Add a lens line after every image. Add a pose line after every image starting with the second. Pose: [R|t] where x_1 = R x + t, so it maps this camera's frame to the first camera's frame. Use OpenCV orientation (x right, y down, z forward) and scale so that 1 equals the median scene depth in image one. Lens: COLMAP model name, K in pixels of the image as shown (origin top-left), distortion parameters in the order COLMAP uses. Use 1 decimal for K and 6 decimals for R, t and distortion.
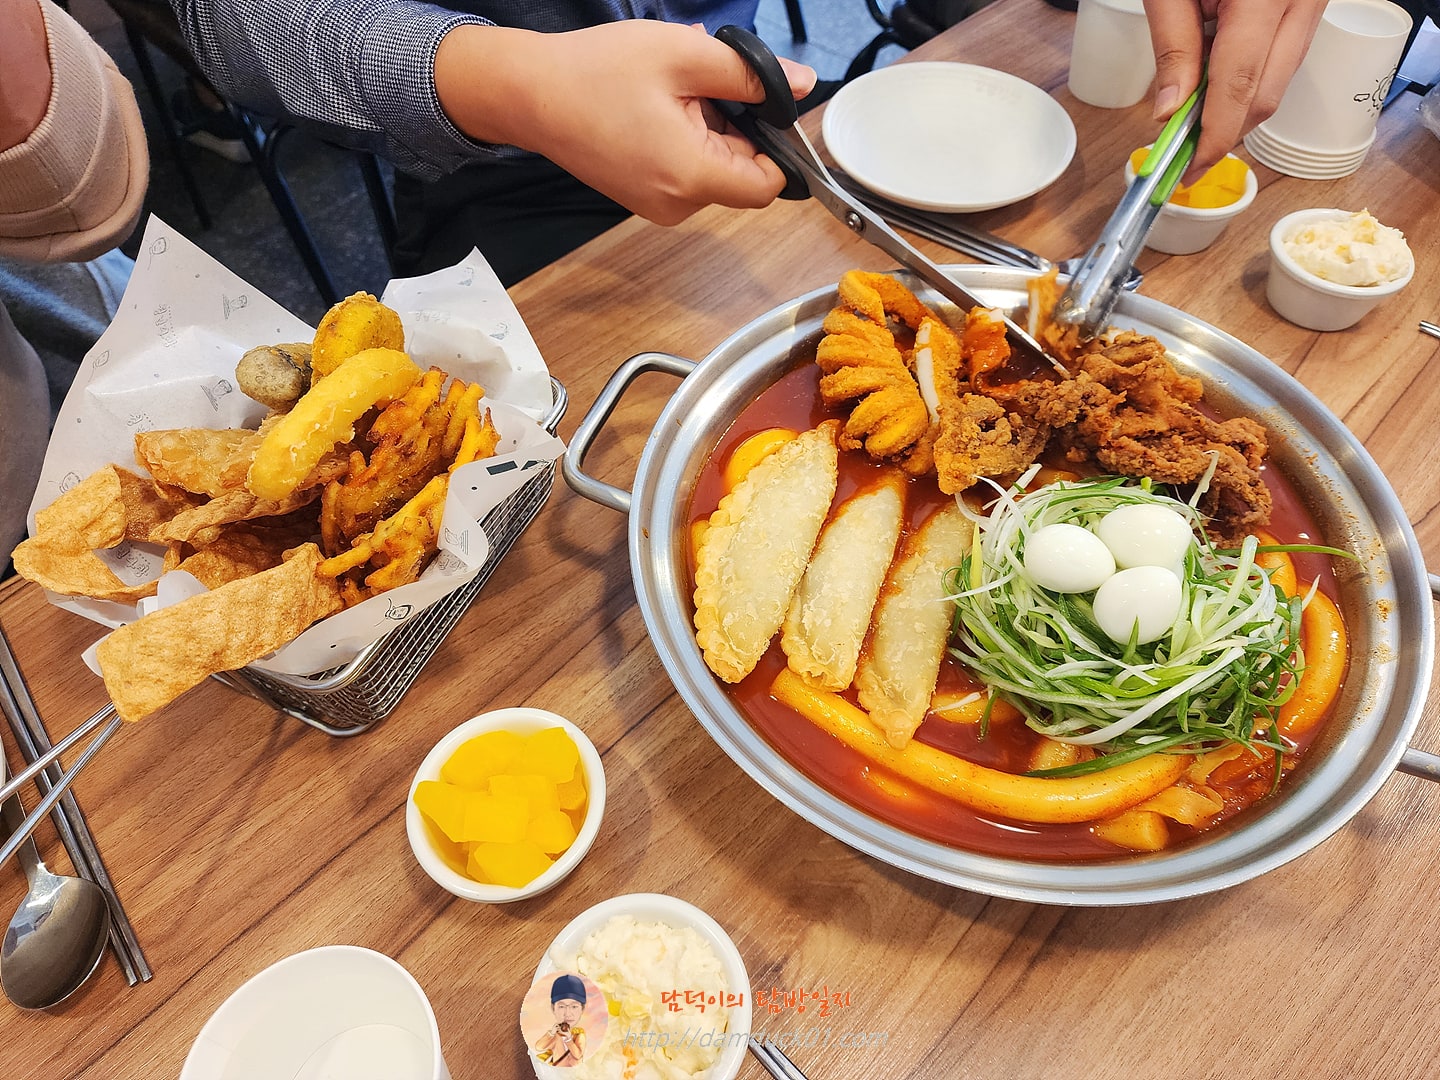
lens RADIAL K [[960.4, 0, 720.0], [0, 960.4, 540.0], [0, 0, 1]] dist [-0.045467, -0.002269]
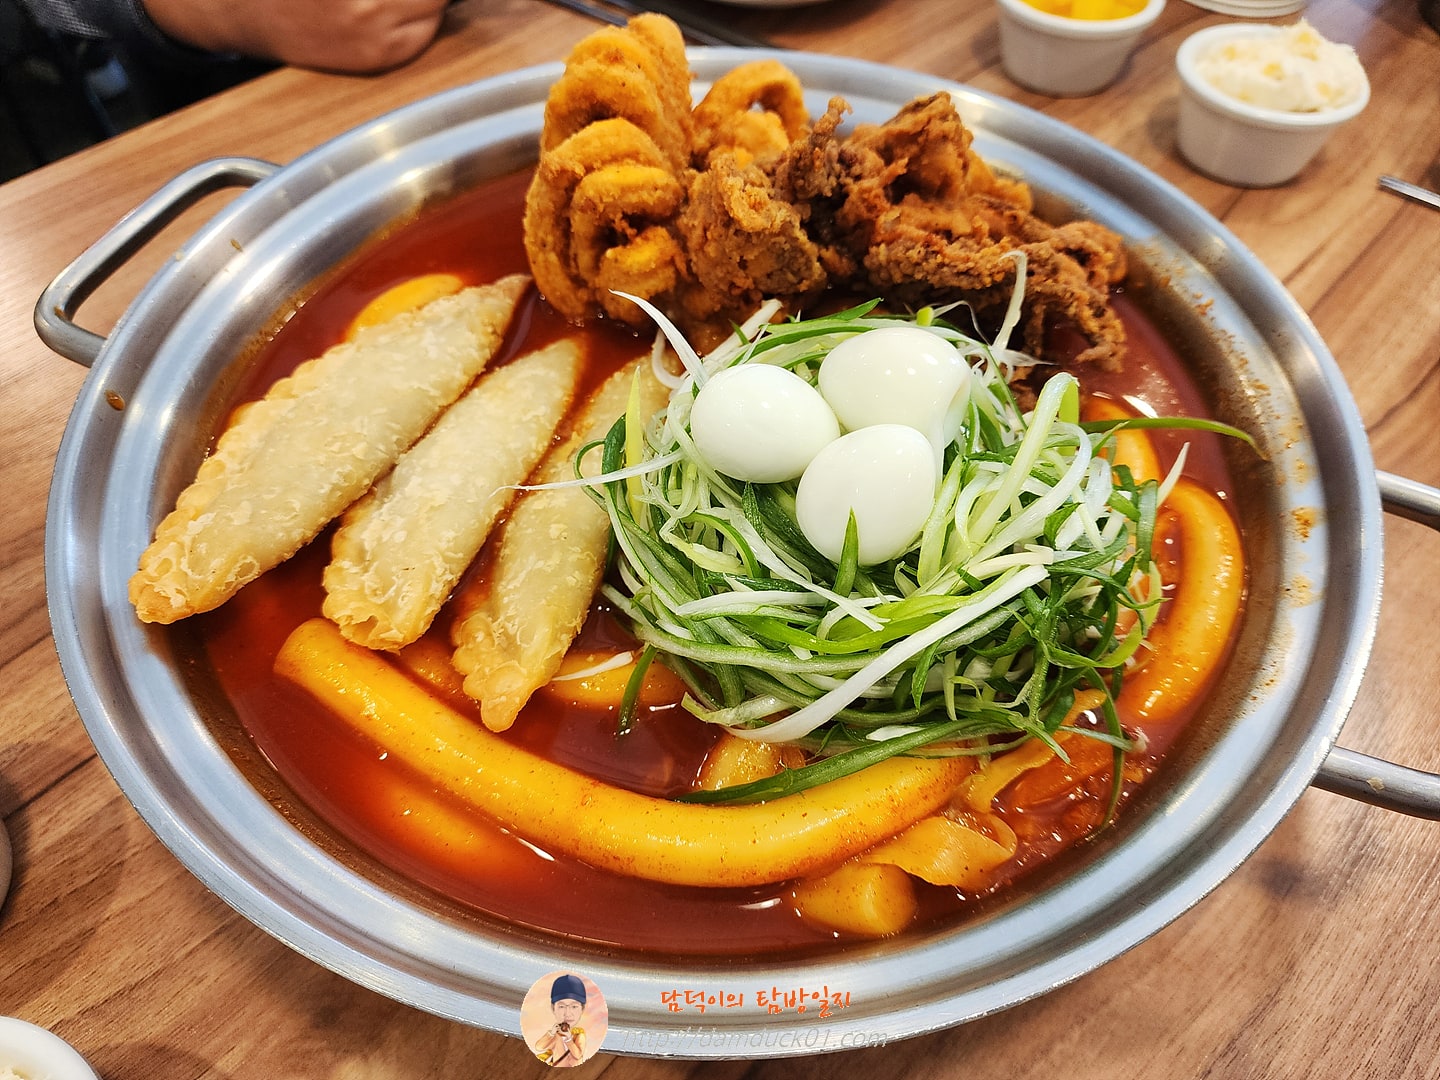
lens RADIAL K [[1047.9, 0, 722.3], [0, 1047.9, 525.0], [0, 0, 1]] dist [-0.002700, -0.049698]
pose [[0.997895, -0.000505, 0.064847, 0.298258], [0.001097, 0.999958, -0.009088, 0.087798], [-0.064840, 0.009140, 0.997854, 0.365291]]
